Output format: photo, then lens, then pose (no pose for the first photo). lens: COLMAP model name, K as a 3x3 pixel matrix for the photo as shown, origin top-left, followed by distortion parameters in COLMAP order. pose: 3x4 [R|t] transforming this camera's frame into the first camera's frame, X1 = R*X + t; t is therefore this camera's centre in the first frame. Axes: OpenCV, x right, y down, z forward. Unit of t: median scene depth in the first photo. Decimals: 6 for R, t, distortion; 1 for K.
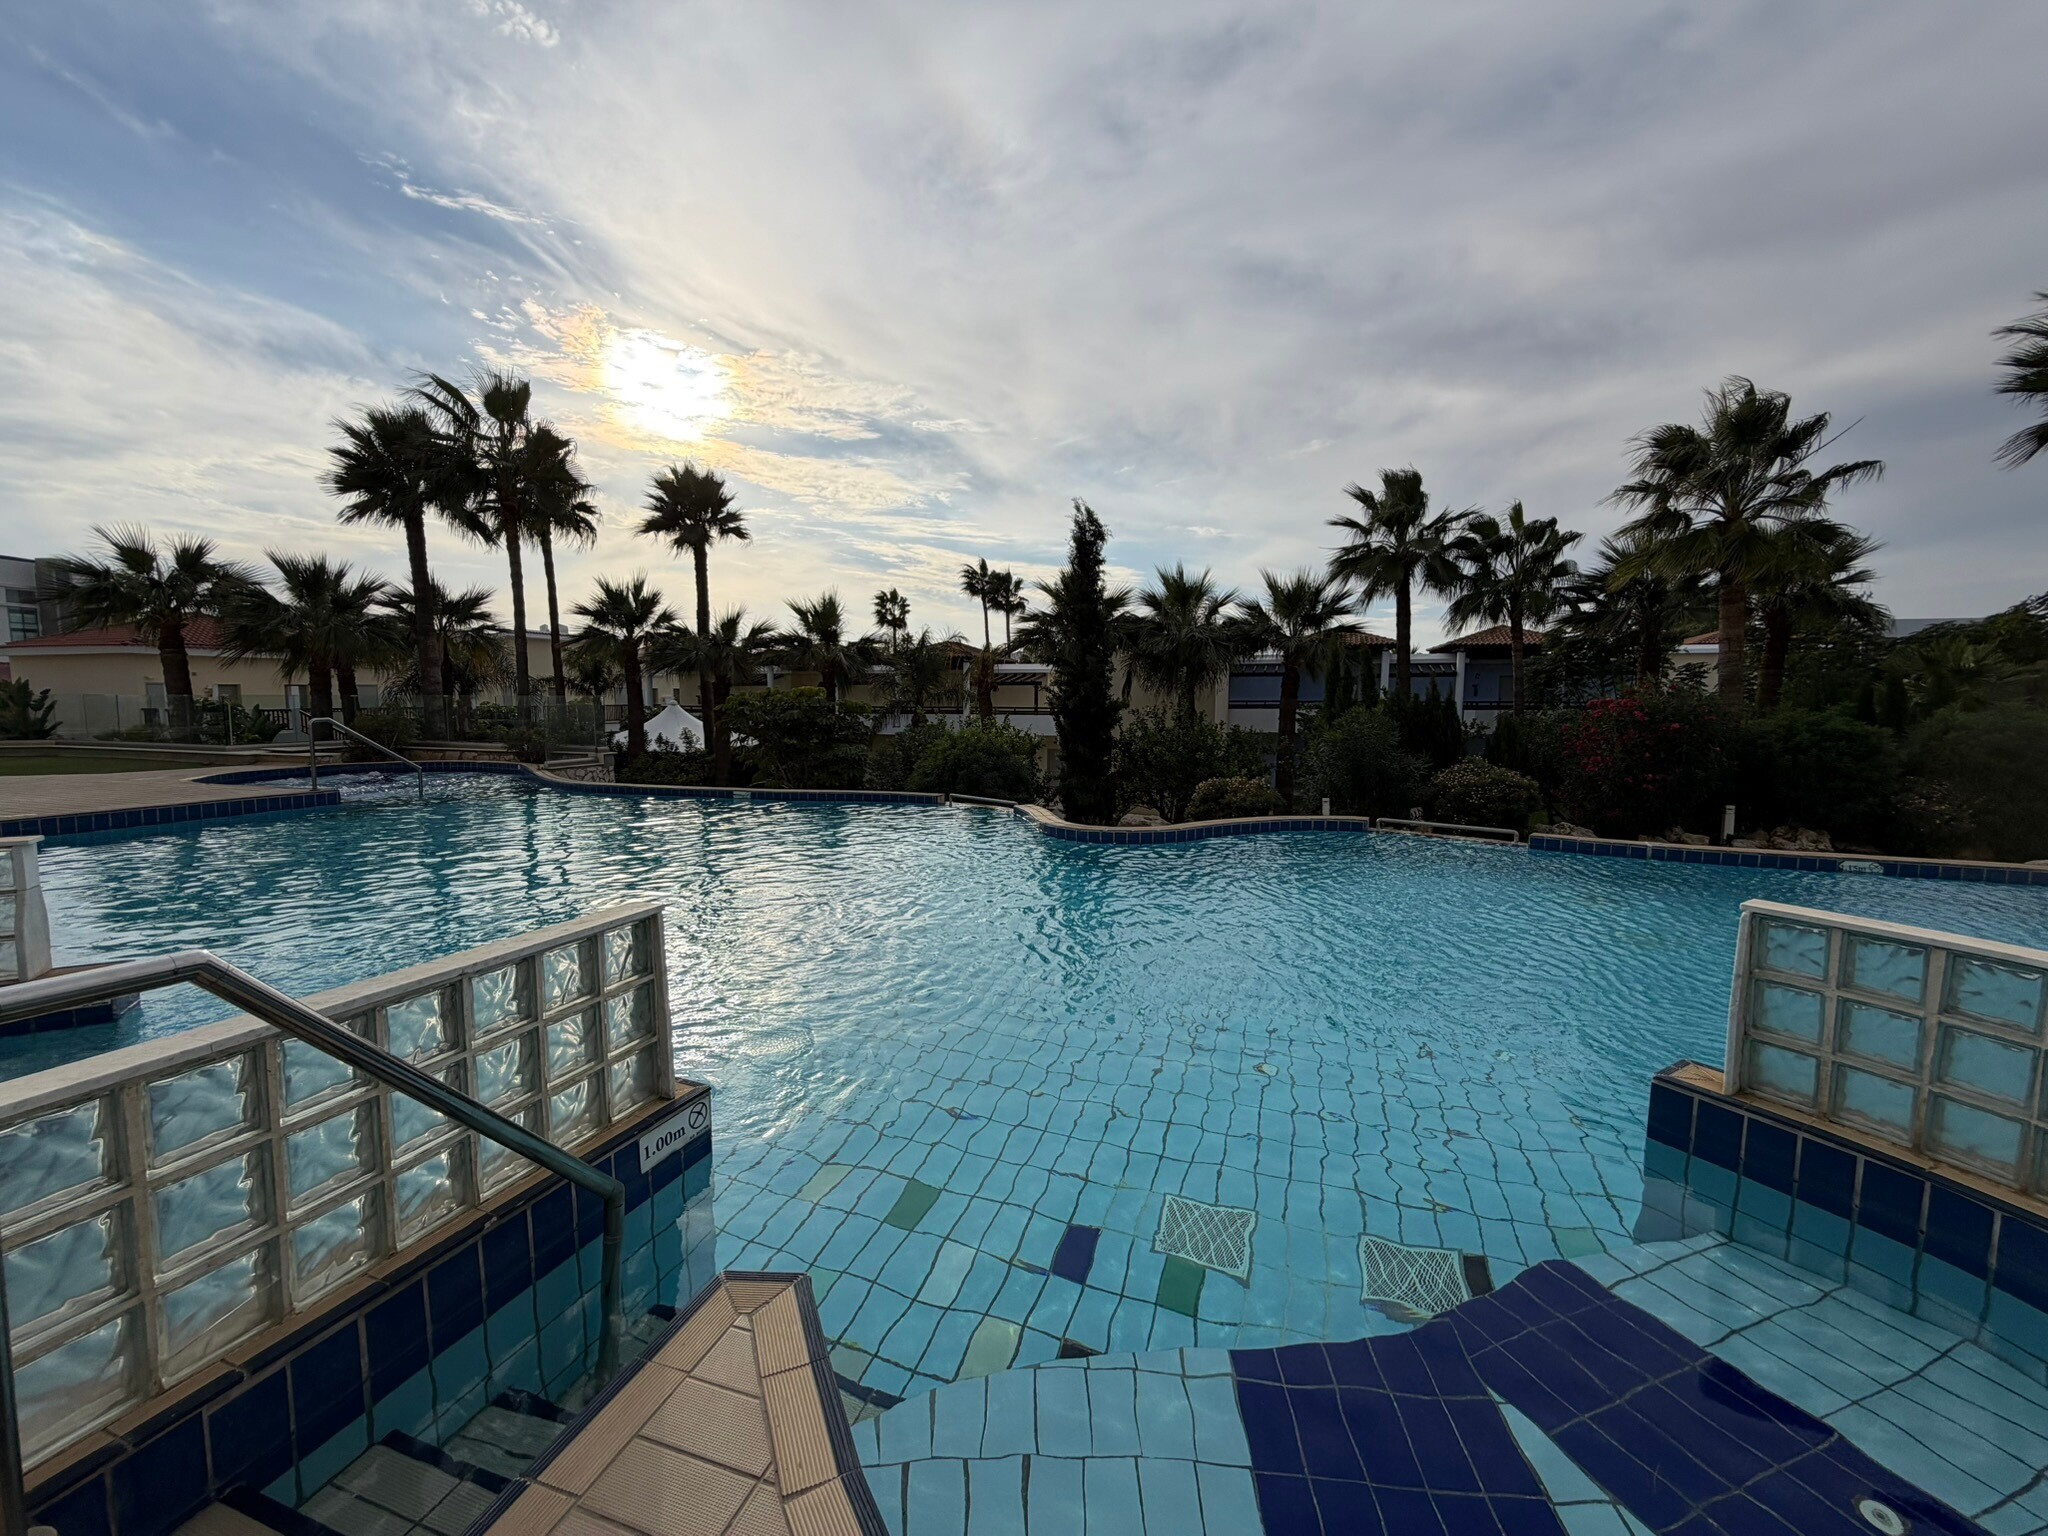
lens RADIAL K [[807.4, 0, 1020.4], [0, 807.4, 773.1], [0, 0, 1]] dist [0.000884, 0.000437]
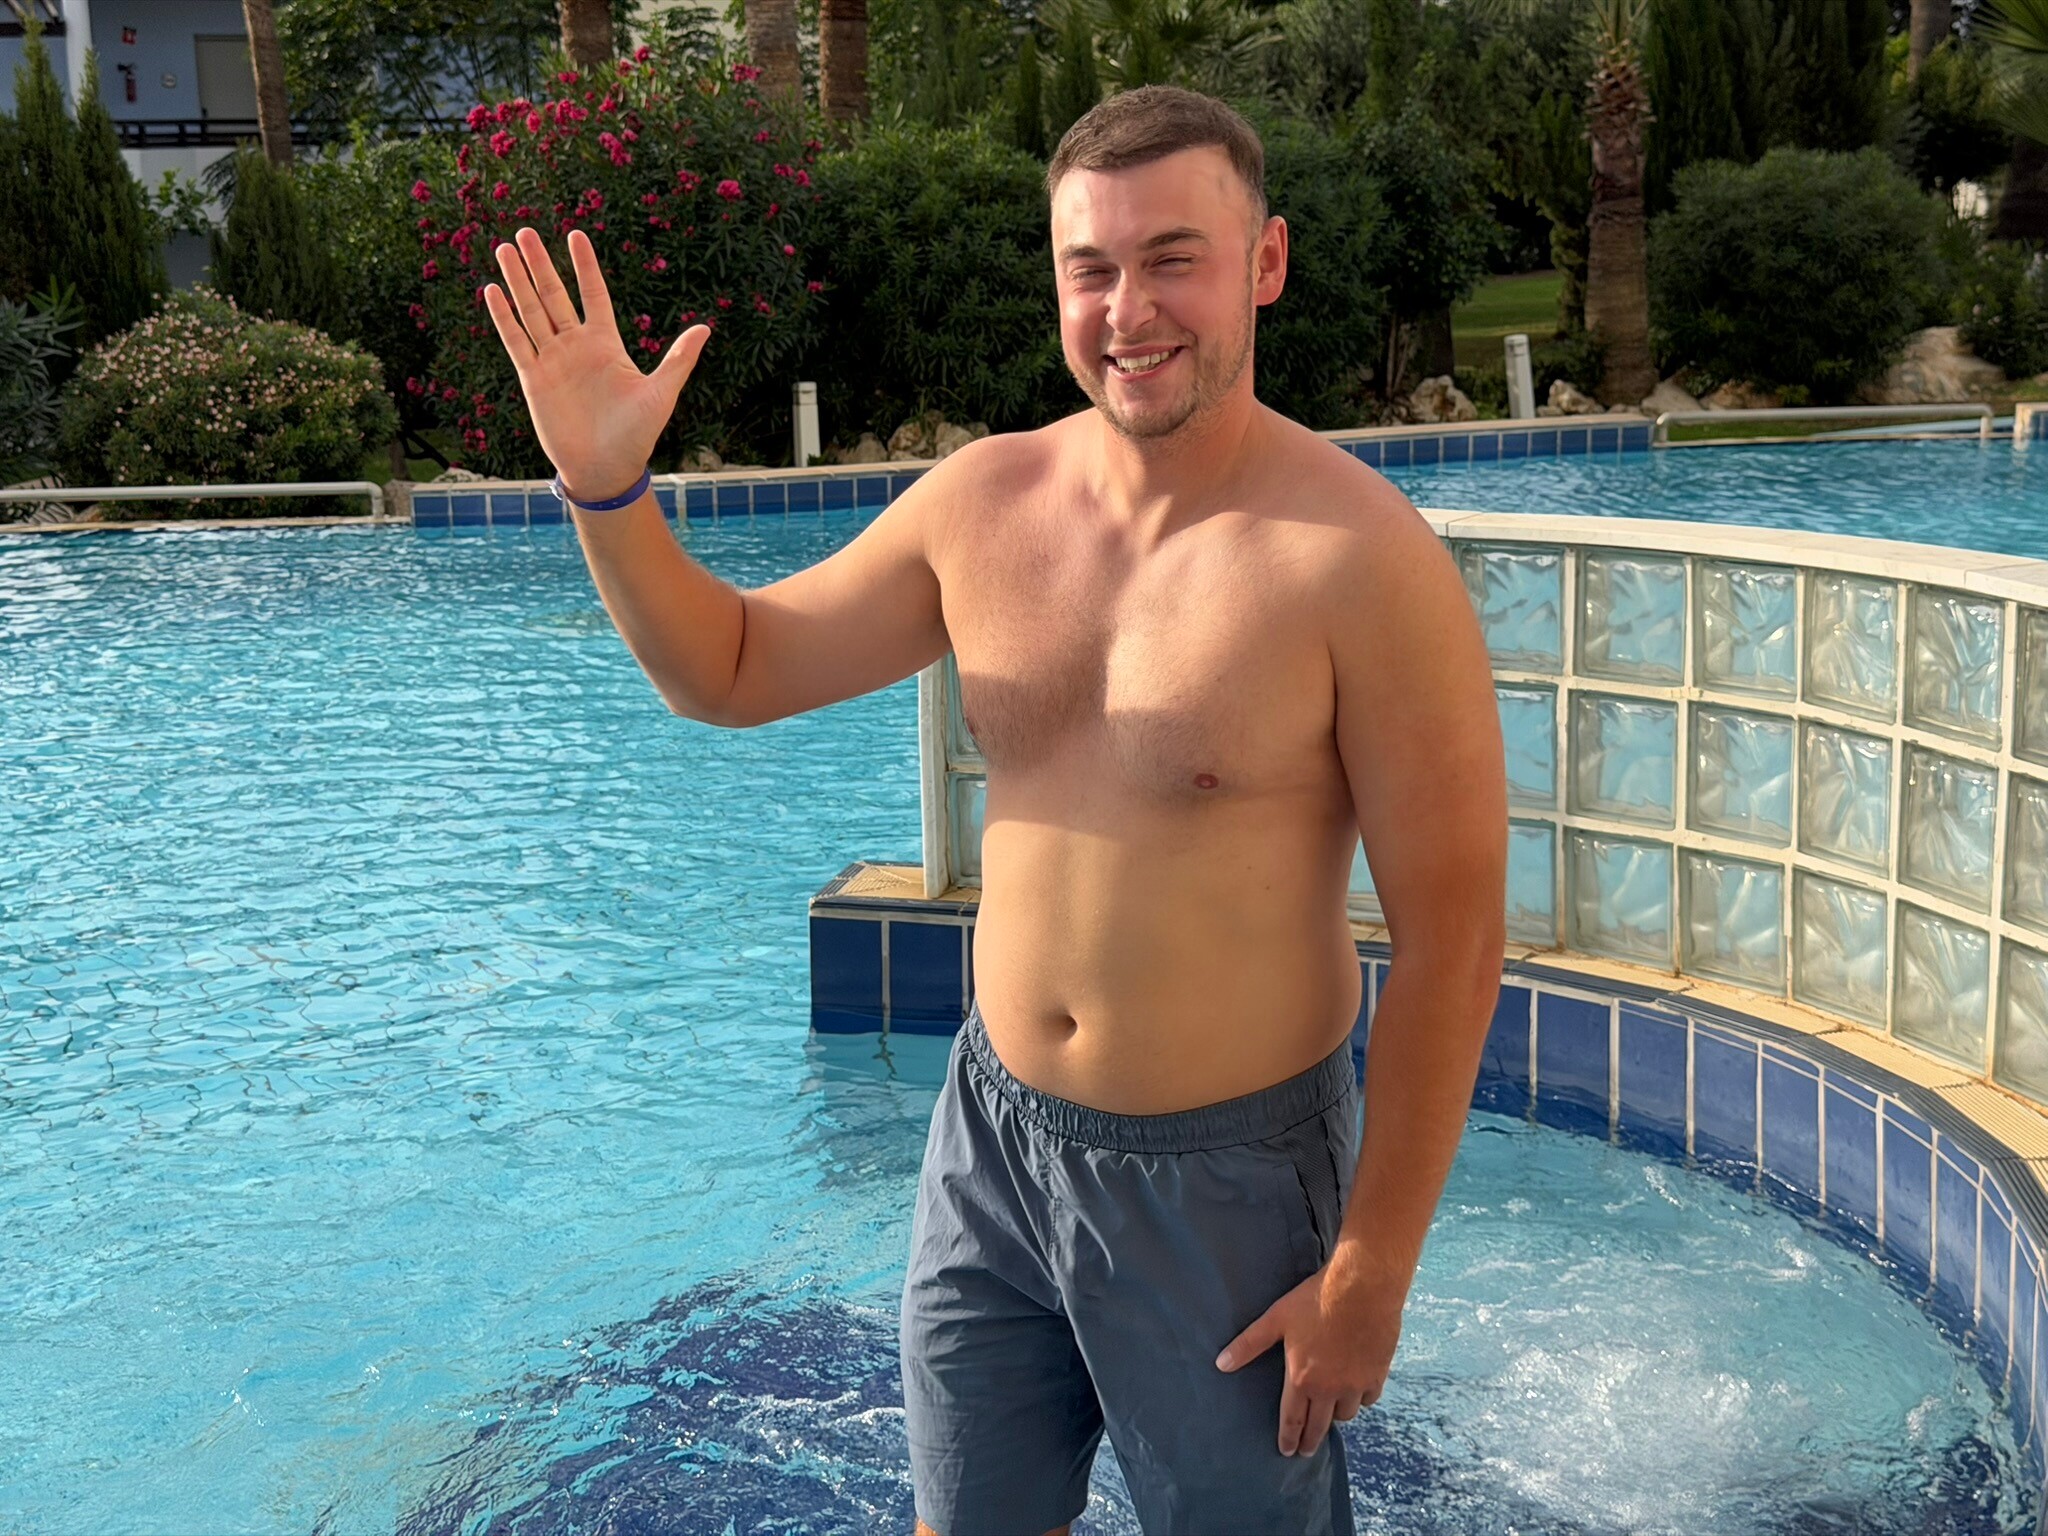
lens RADIAL K [[2926.5, 0, 1016.6], [0, 2926.5, 761.8], [0, 0, 1]] dist [0.091865, -0.027349]
pose [[0.693648, -0.168448, 0.700341, -0.037796], [0.082717, 0.984467, 0.154860, 0.005959], [-0.715548, -0.049488, 0.696808, -0.031723]]
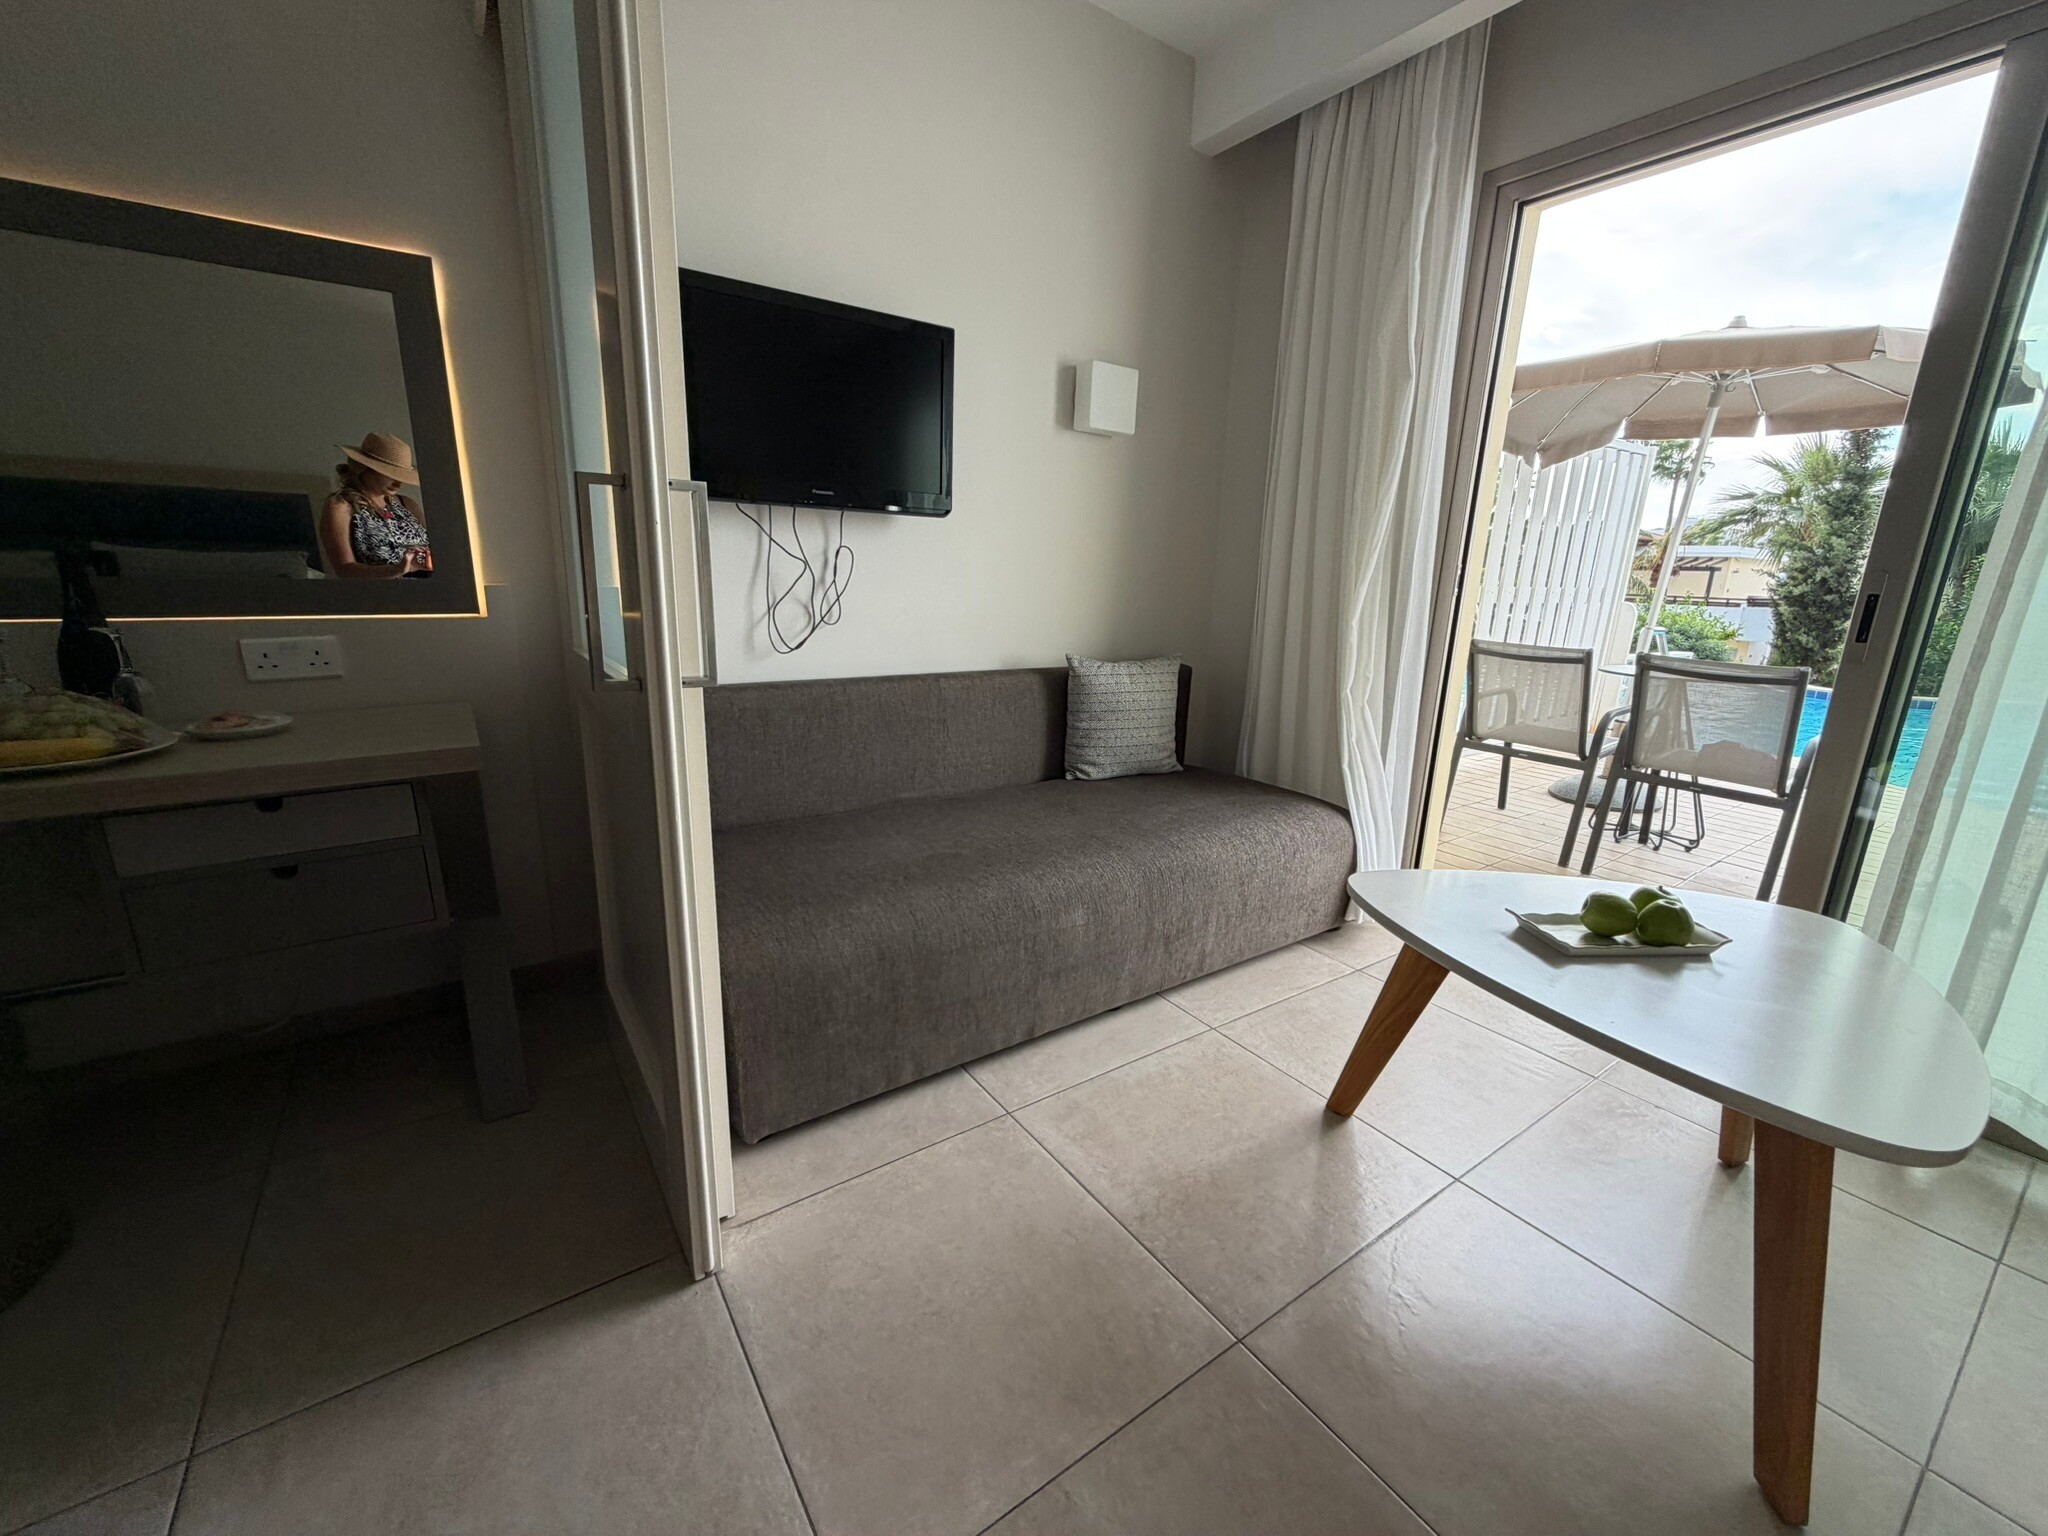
lens RADIAL K [[813.2, 0, 1012.3], [0, 813.2, 769.2], [0, 0, 1]] dist [0.001196, 0.000024]
pose [[0.800605, 0.173513, -0.573520, -0.075728], [-0.090968, 0.981256, 0.169884, 0.033264], [0.592248, -0.083838, 0.801383, -0.283559]]
